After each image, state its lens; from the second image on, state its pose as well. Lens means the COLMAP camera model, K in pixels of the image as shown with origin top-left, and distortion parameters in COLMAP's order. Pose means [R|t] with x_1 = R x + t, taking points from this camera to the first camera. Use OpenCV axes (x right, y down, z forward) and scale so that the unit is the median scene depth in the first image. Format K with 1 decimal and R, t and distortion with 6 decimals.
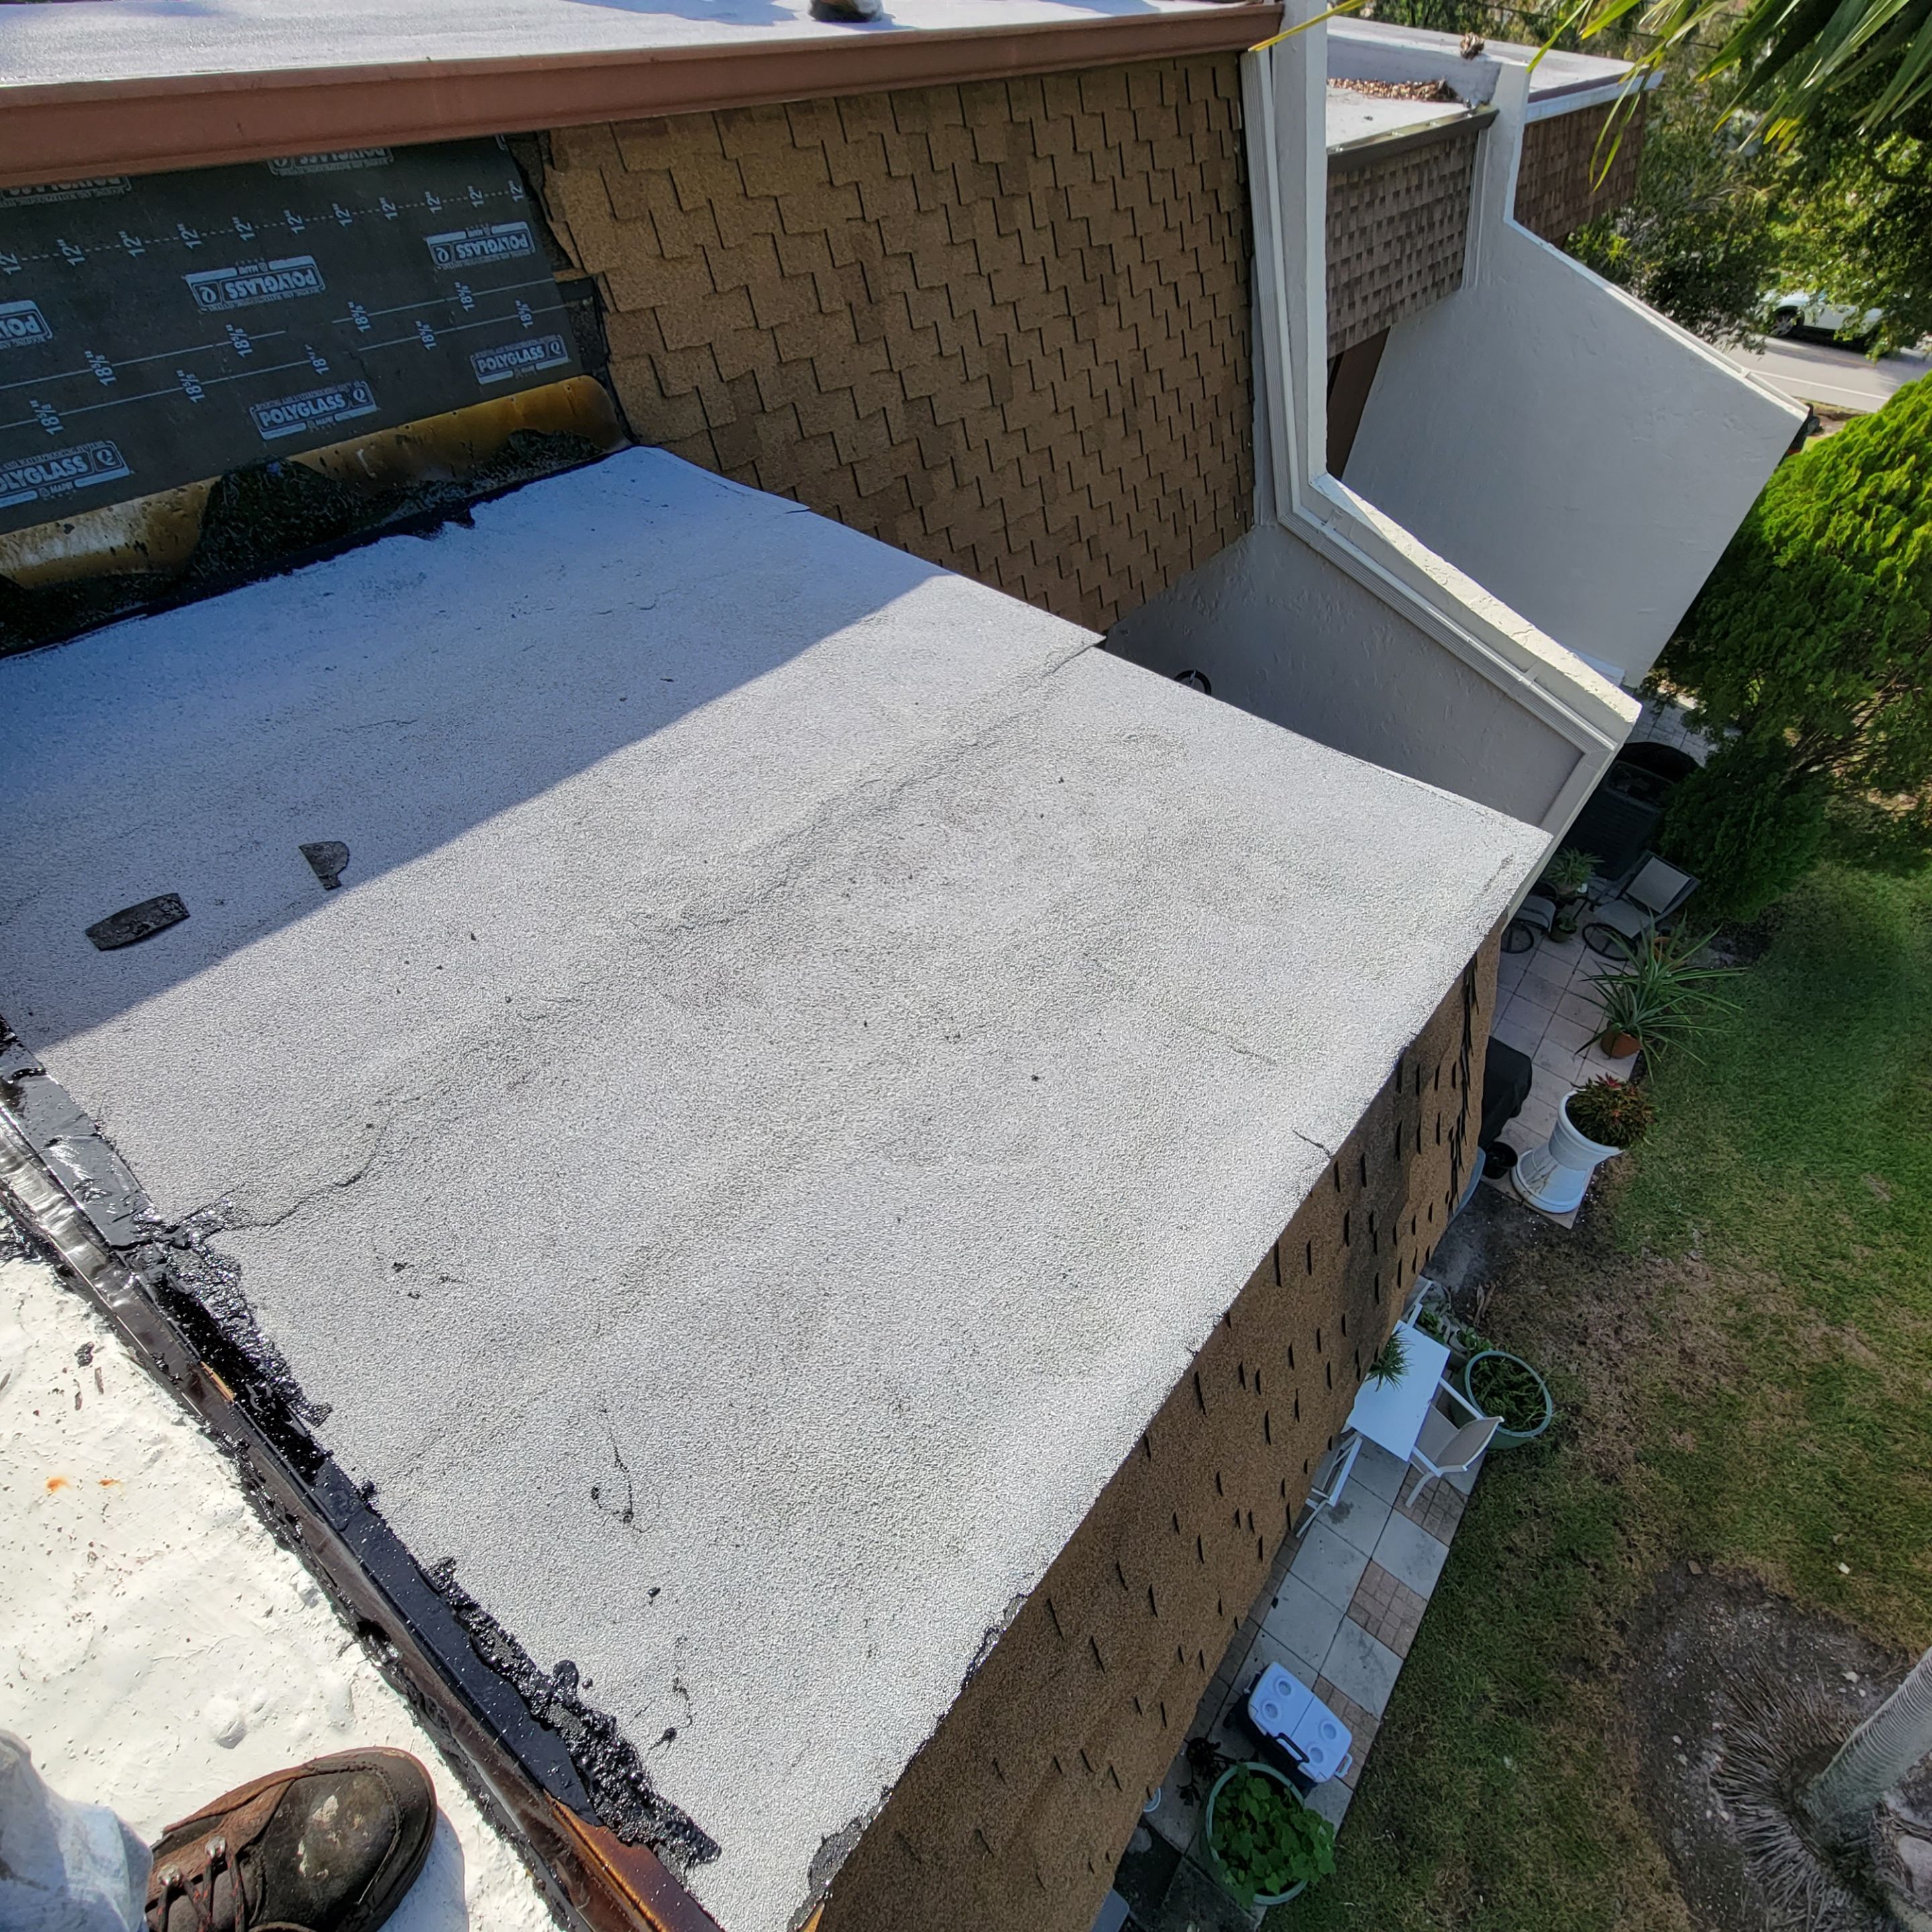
lens RADIAL K [[1048.7, 0, 961.0], [0, 1048.7, 962.3], [0, 0, 1]] dist [-0.004981, 0.001070]
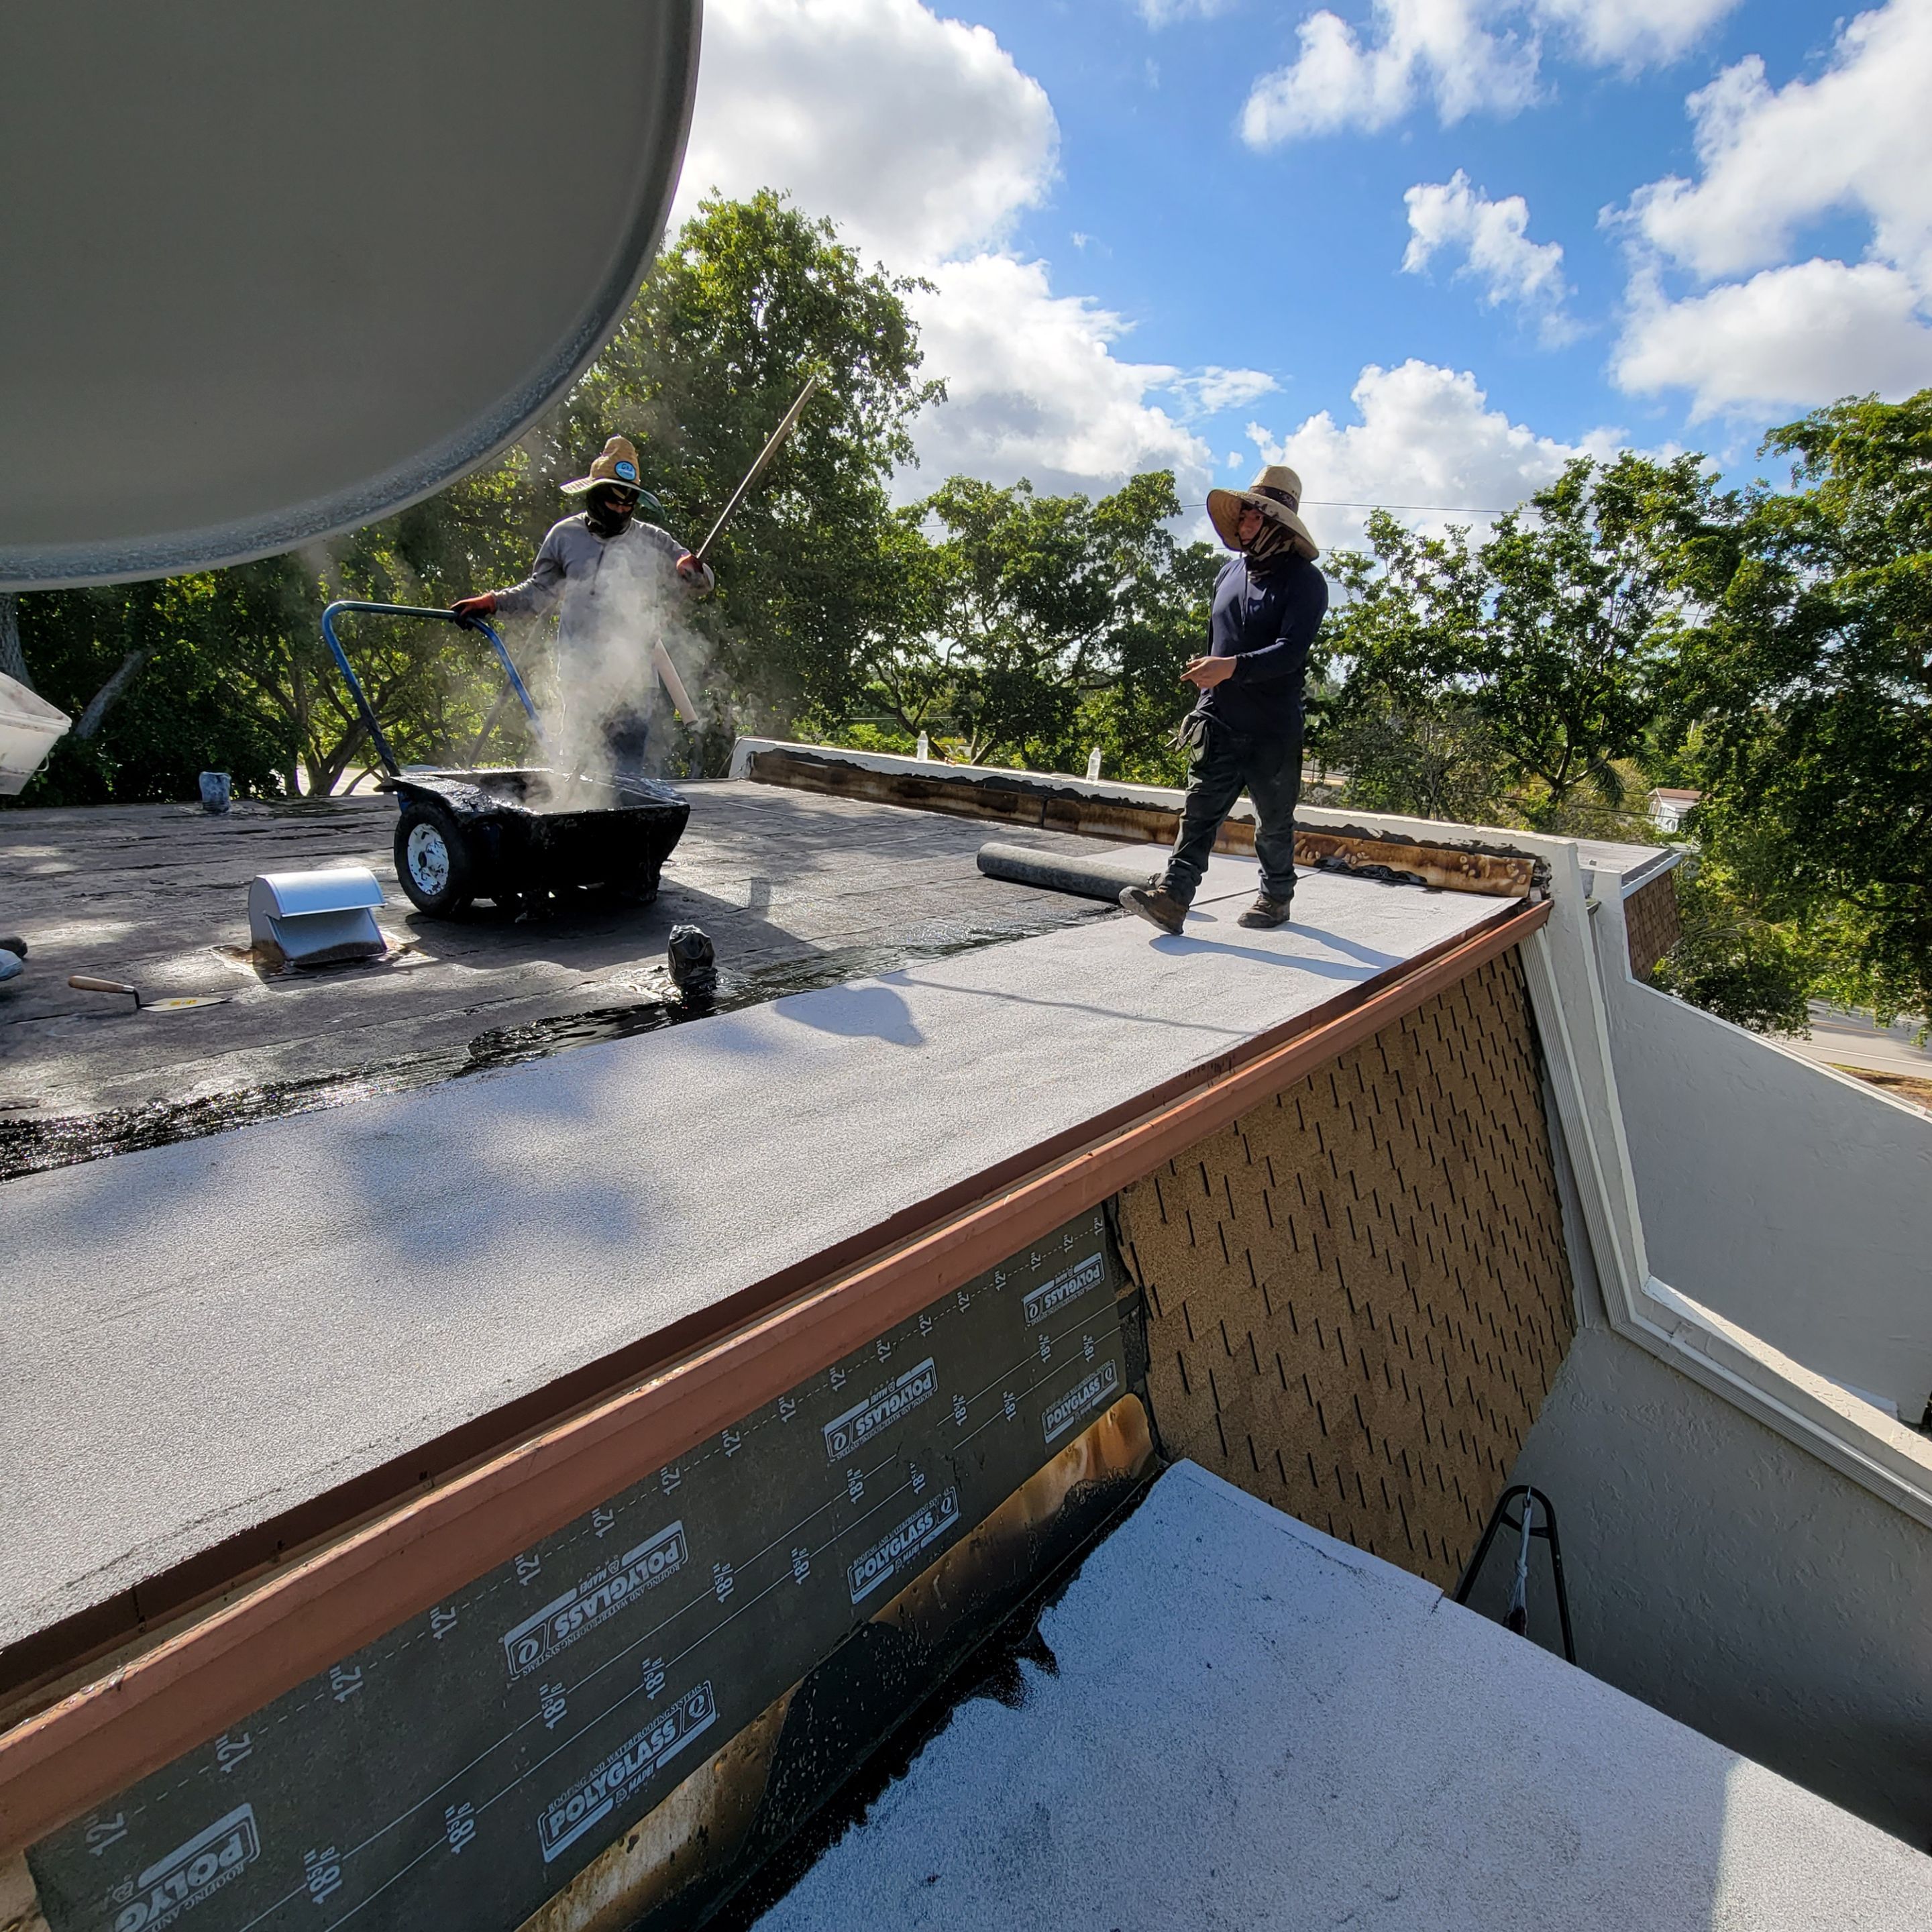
lens RADIAL K [[1048.7, 0, 956.8], [0, 1048.7, 964.9], [0, 0, 1]] dist [-0.004981, 0.001070]
pose [[0.999074, -0.001202, -0.043008, -0.557310], [-0.021850, 0.846939, -0.531241, -0.489506], [0.037064, 0.531689, 0.846128, 0.124638]]
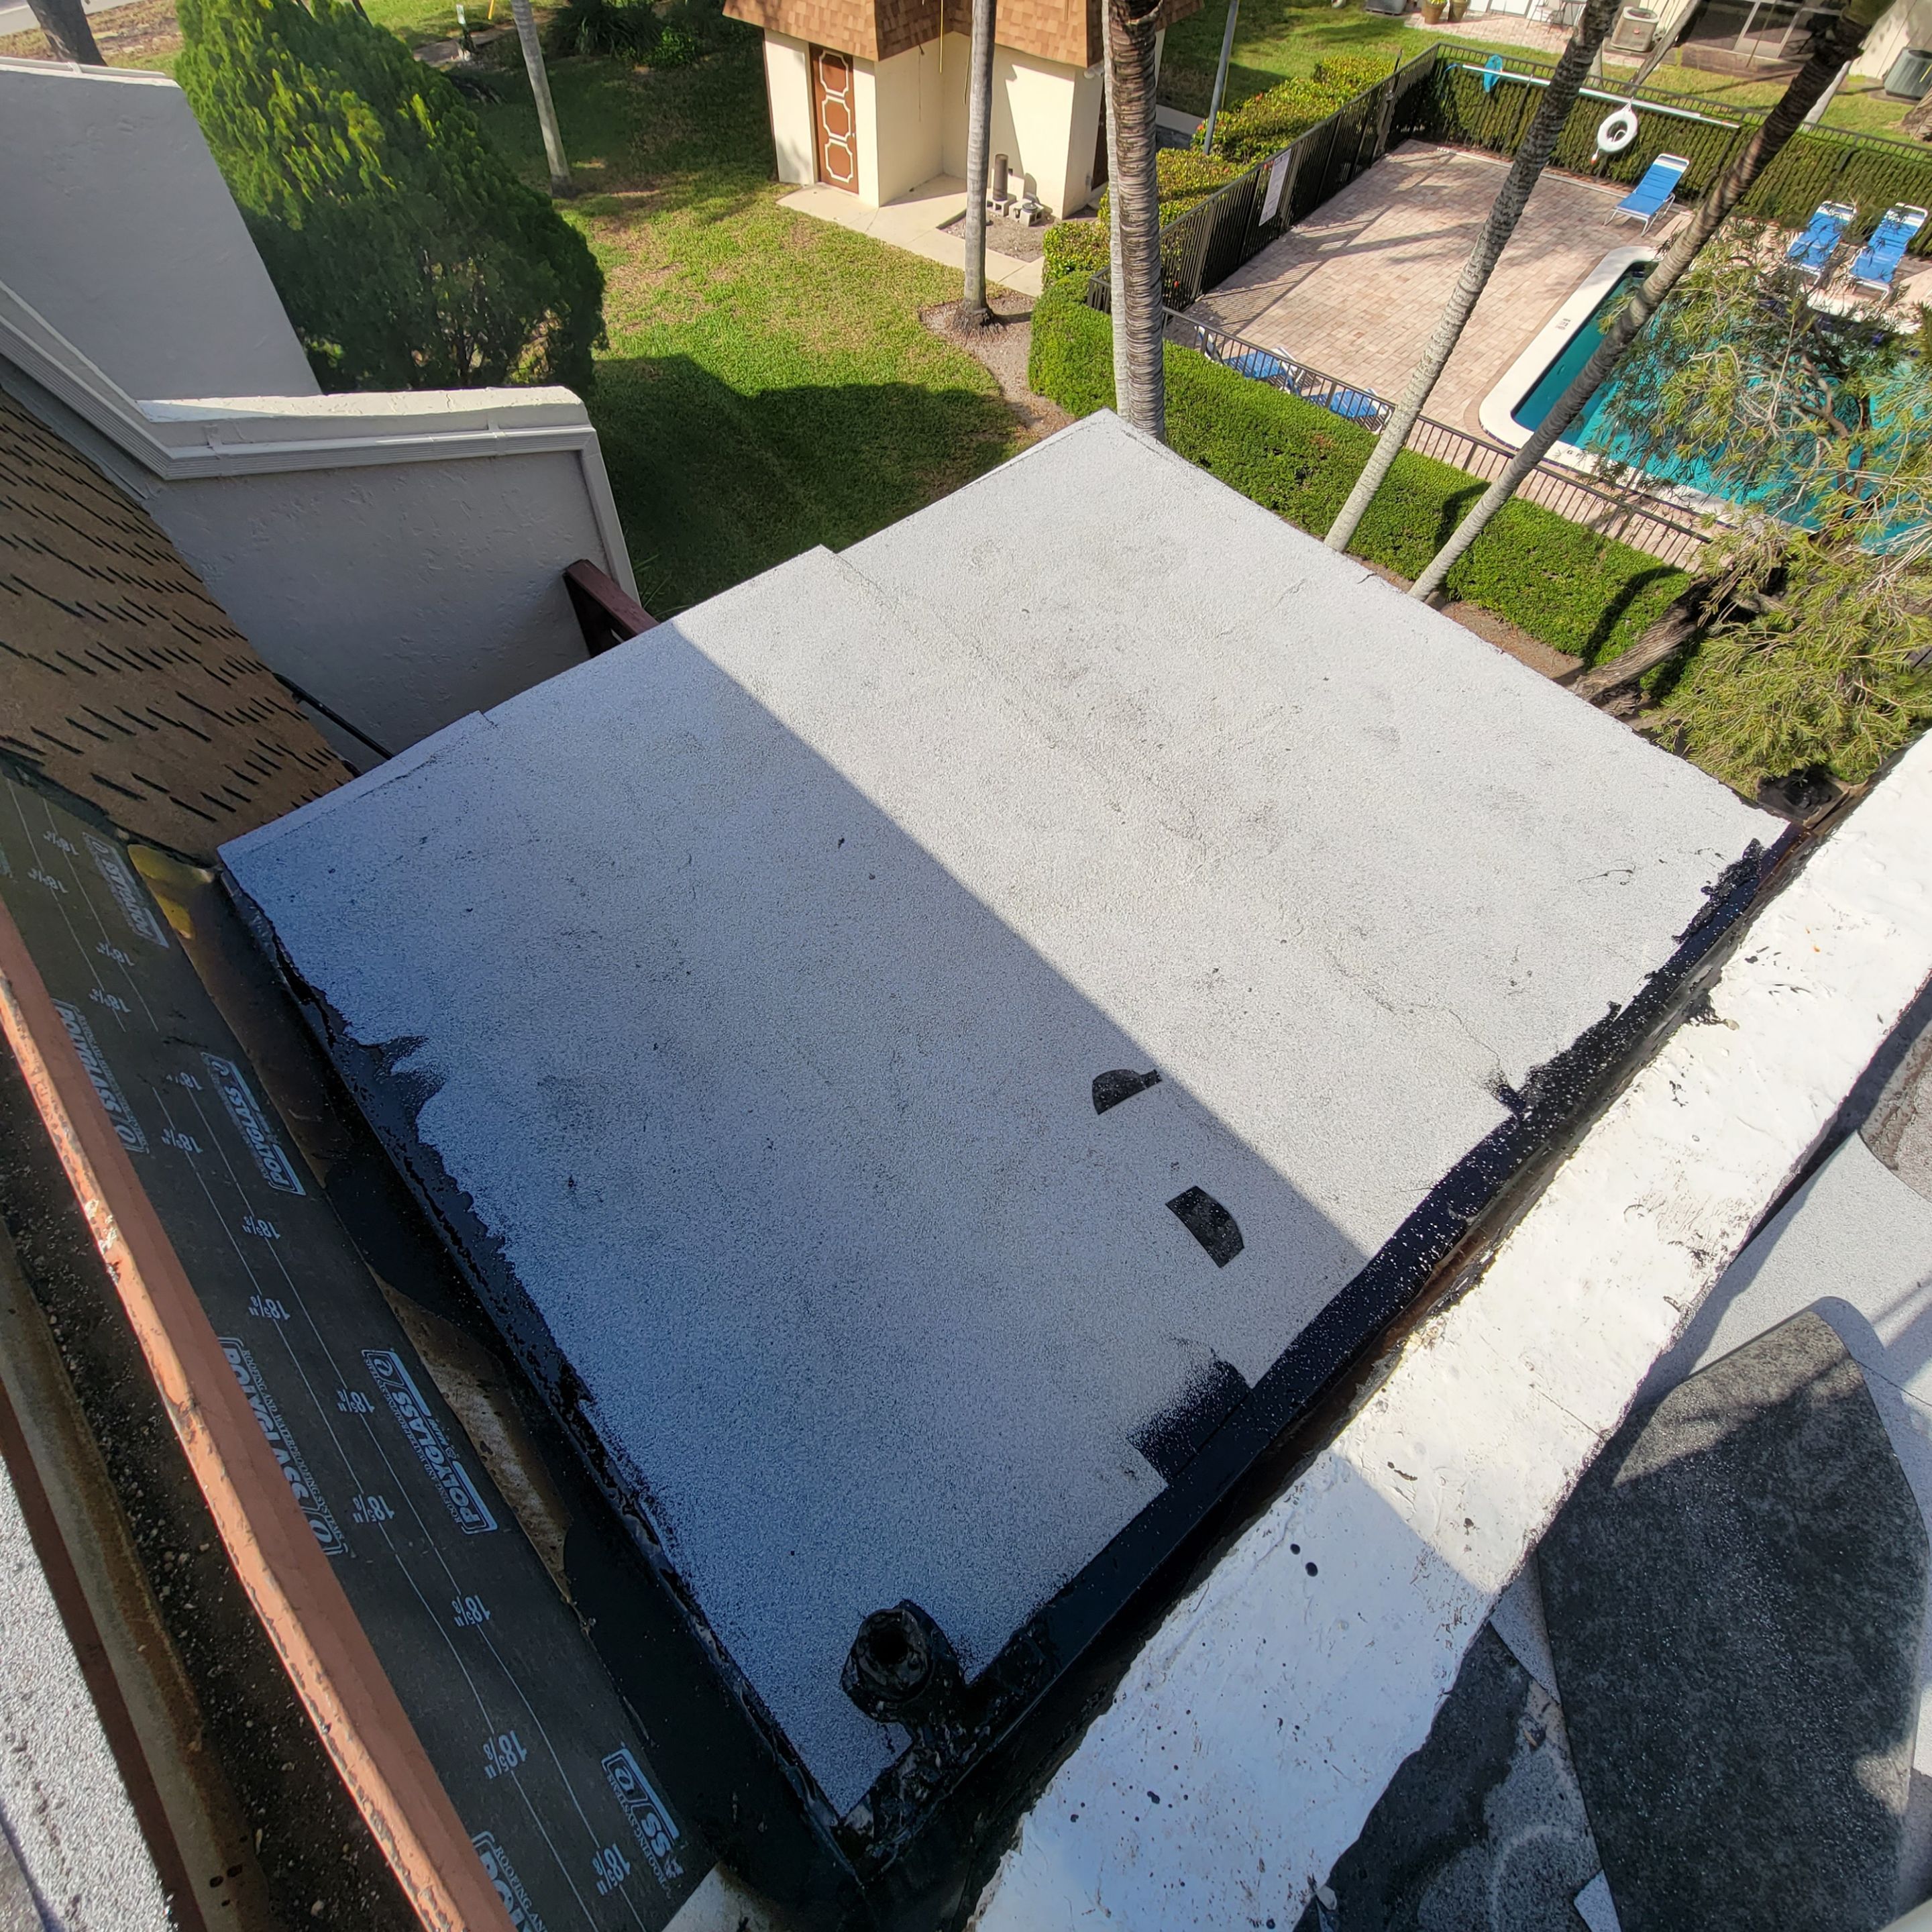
lens RADIAL K [[1048.7, 0, 956.6], [0, 1048.7, 964.5], [0, 0, 1]] dist [-0.004981, 0.001070]
pose [[0.182253, -0.851428, 0.491788, -0.782422], [0.706183, 0.461374, 0.537066, -0.622450], [-0.684171, 0.249410, 0.685350, 0.272725]]
